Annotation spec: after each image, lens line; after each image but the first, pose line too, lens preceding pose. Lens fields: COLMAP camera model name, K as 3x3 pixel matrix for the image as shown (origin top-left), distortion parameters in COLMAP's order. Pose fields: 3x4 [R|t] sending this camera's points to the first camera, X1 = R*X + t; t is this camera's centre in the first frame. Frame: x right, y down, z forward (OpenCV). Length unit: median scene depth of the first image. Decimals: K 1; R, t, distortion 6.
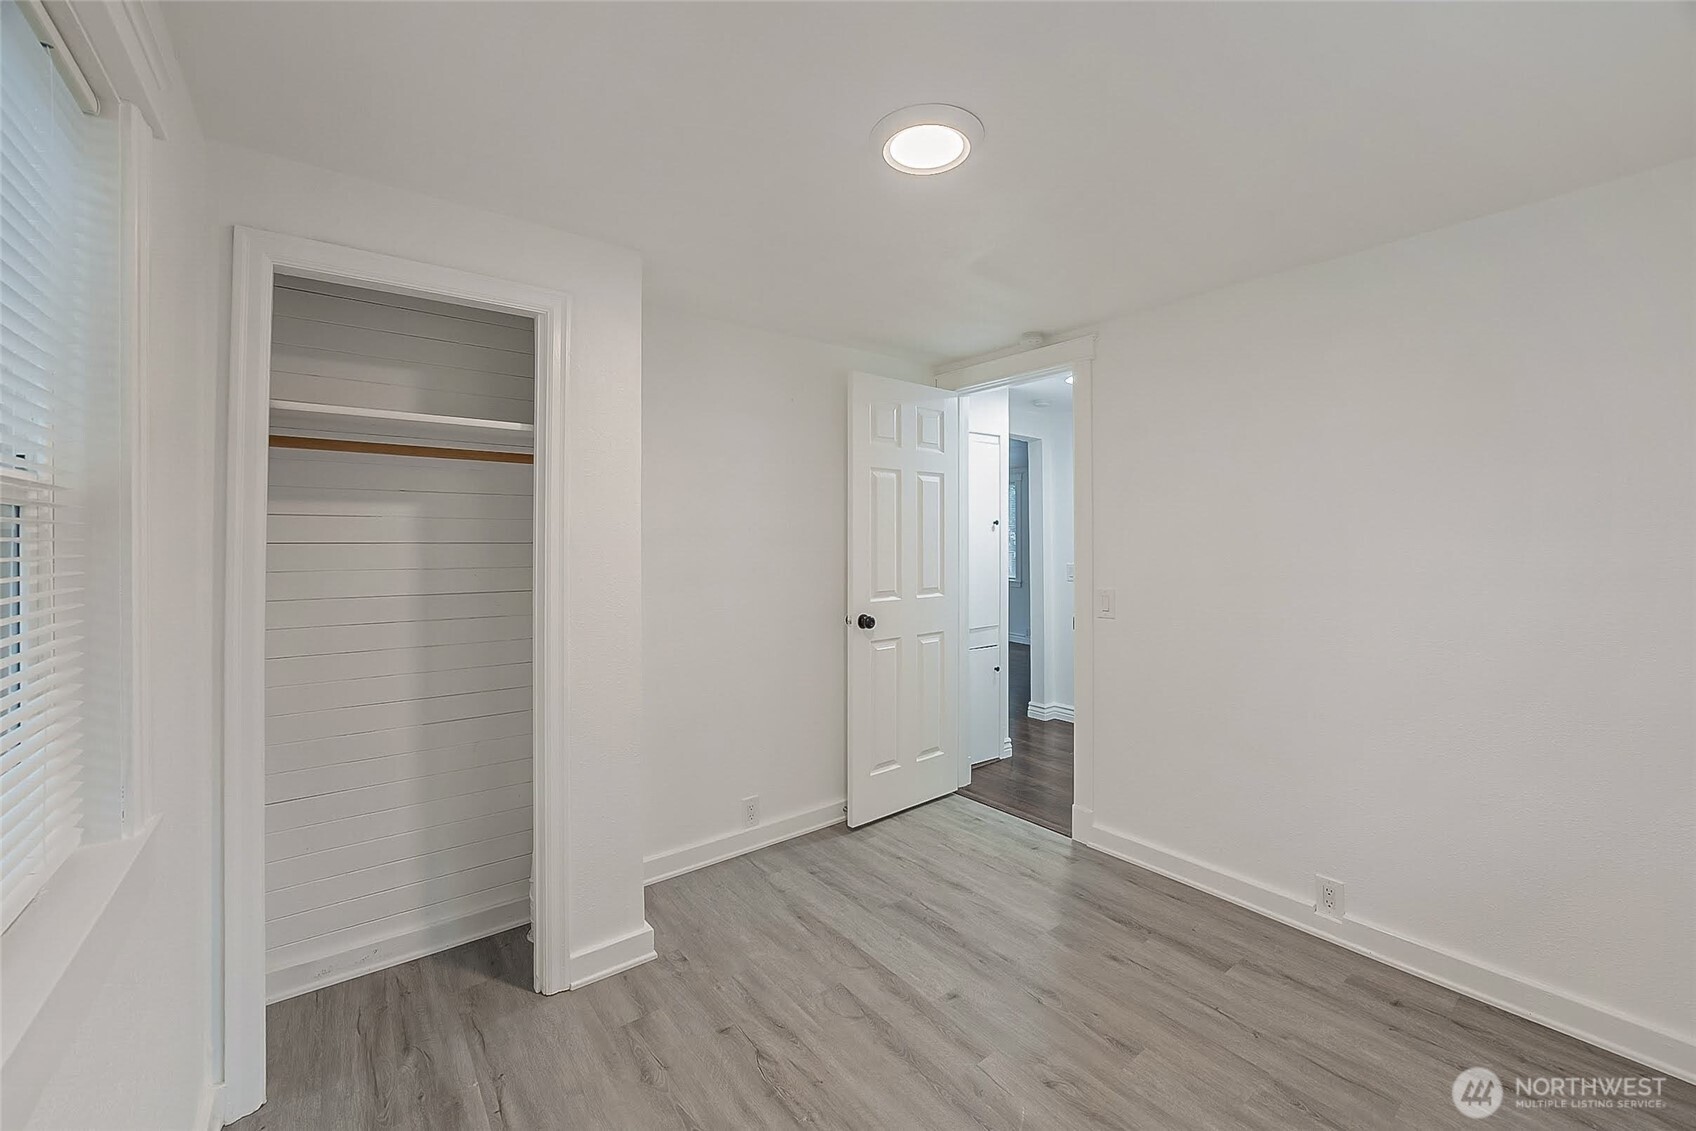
lens RADIAL K [[660.6, 0, 846.0], [0, 660.6, 559.1], [0, 0, 1]] dist [-0.030767, 0.010130]
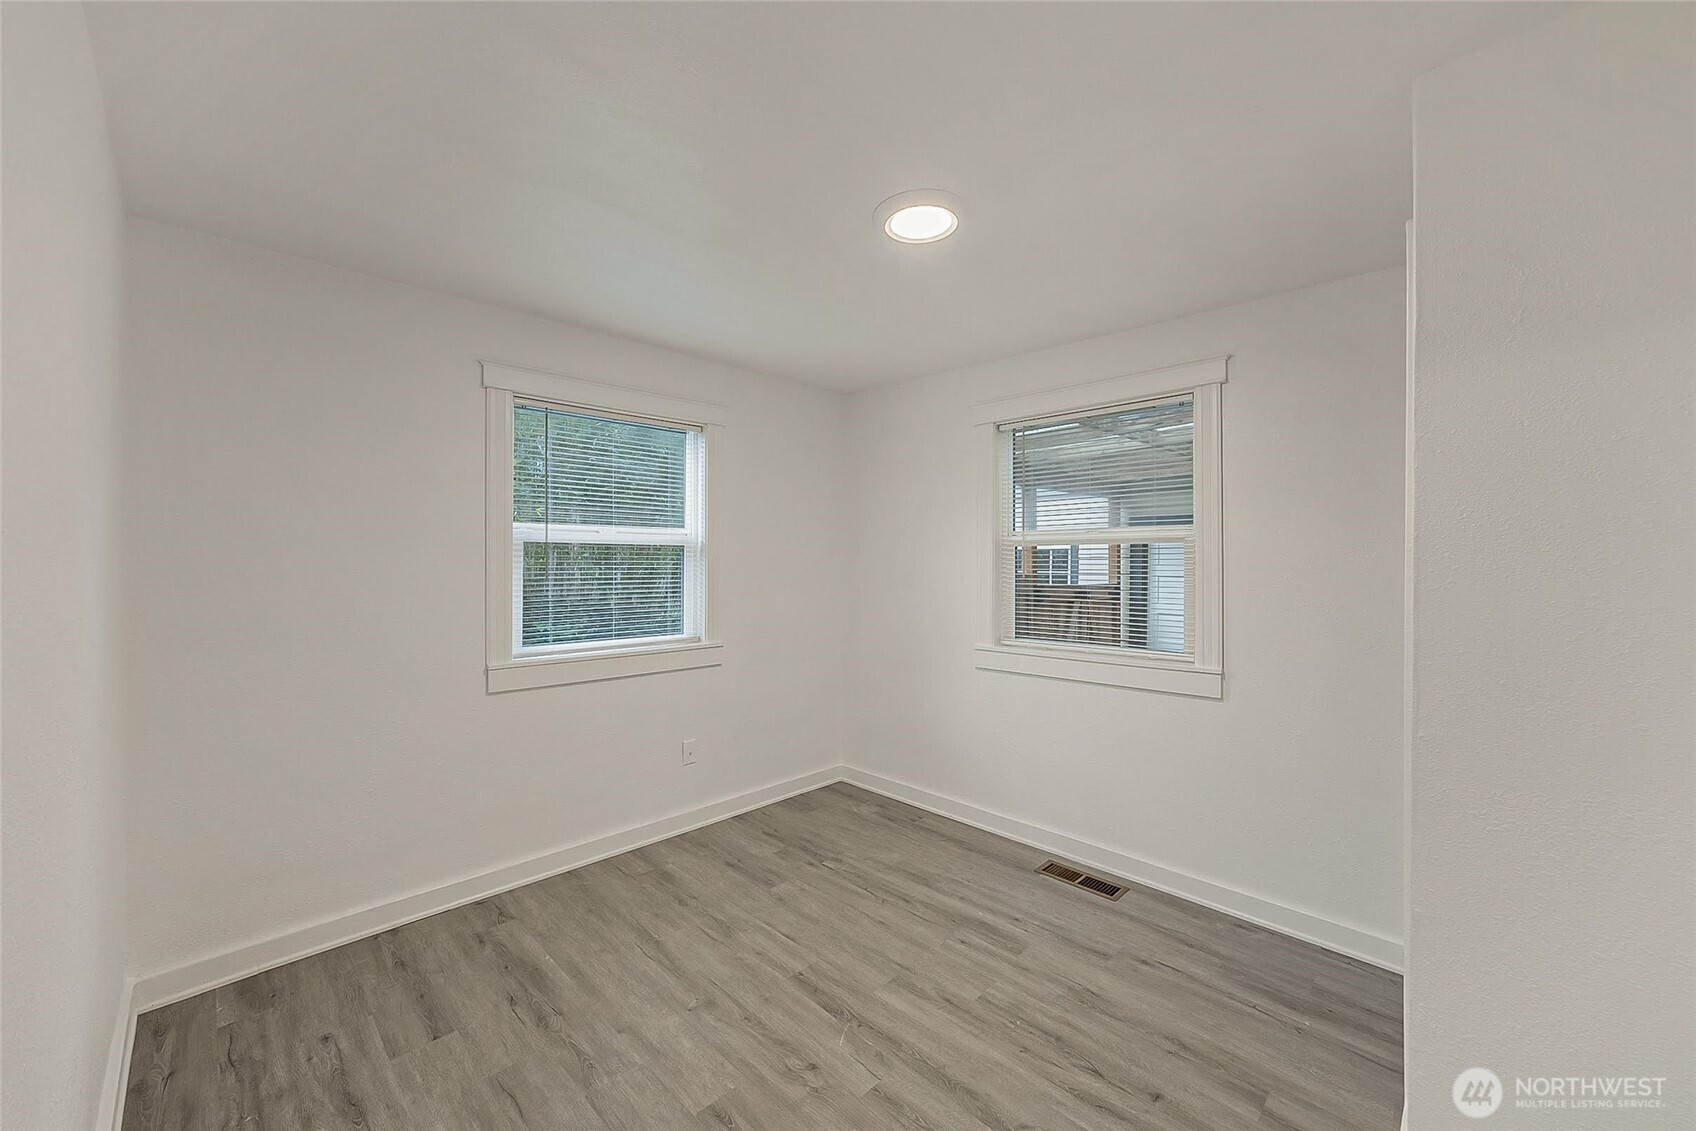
lens RADIAL K [[660.6, 0, 846.0], [0, 660.6, 559.1], [0, 0, 1]] dist [-0.030767, 0.010130]
pose [[-0.989751, 0.002385, -0.142781, 0.376559], [-0.002220, 0.999483, 0.032083, -0.046713], [0.142784, 0.032071, -0.989234, 1.867276]]
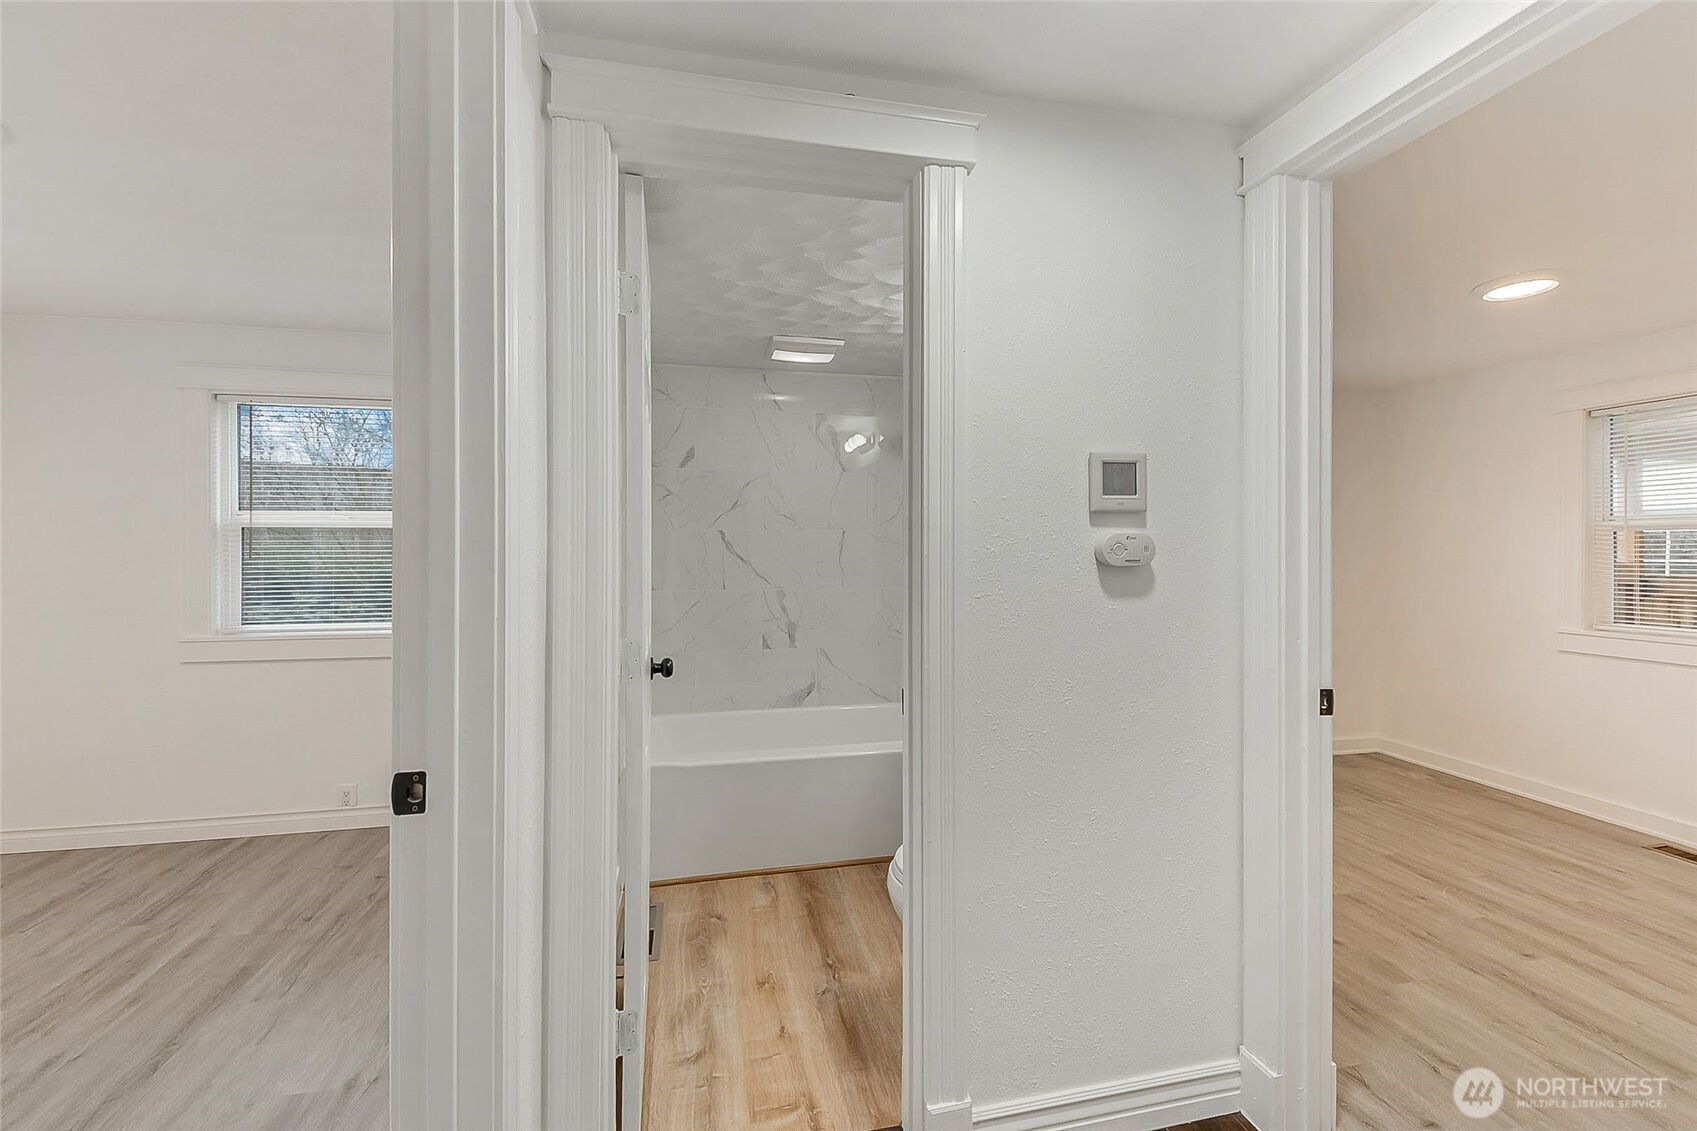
lens RADIAL K [[679.3, 0, 834.9], [0, 679.3, 548.0], [0, 0, 1]] dist [0.008541, -0.008180]
pose [[-0.901905, 0.005147, 0.431904, 0.794100], [0.019519, 0.999393, 0.028849, -0.075615], [-0.431493, 0.034449, -0.901458, 2.760991]]
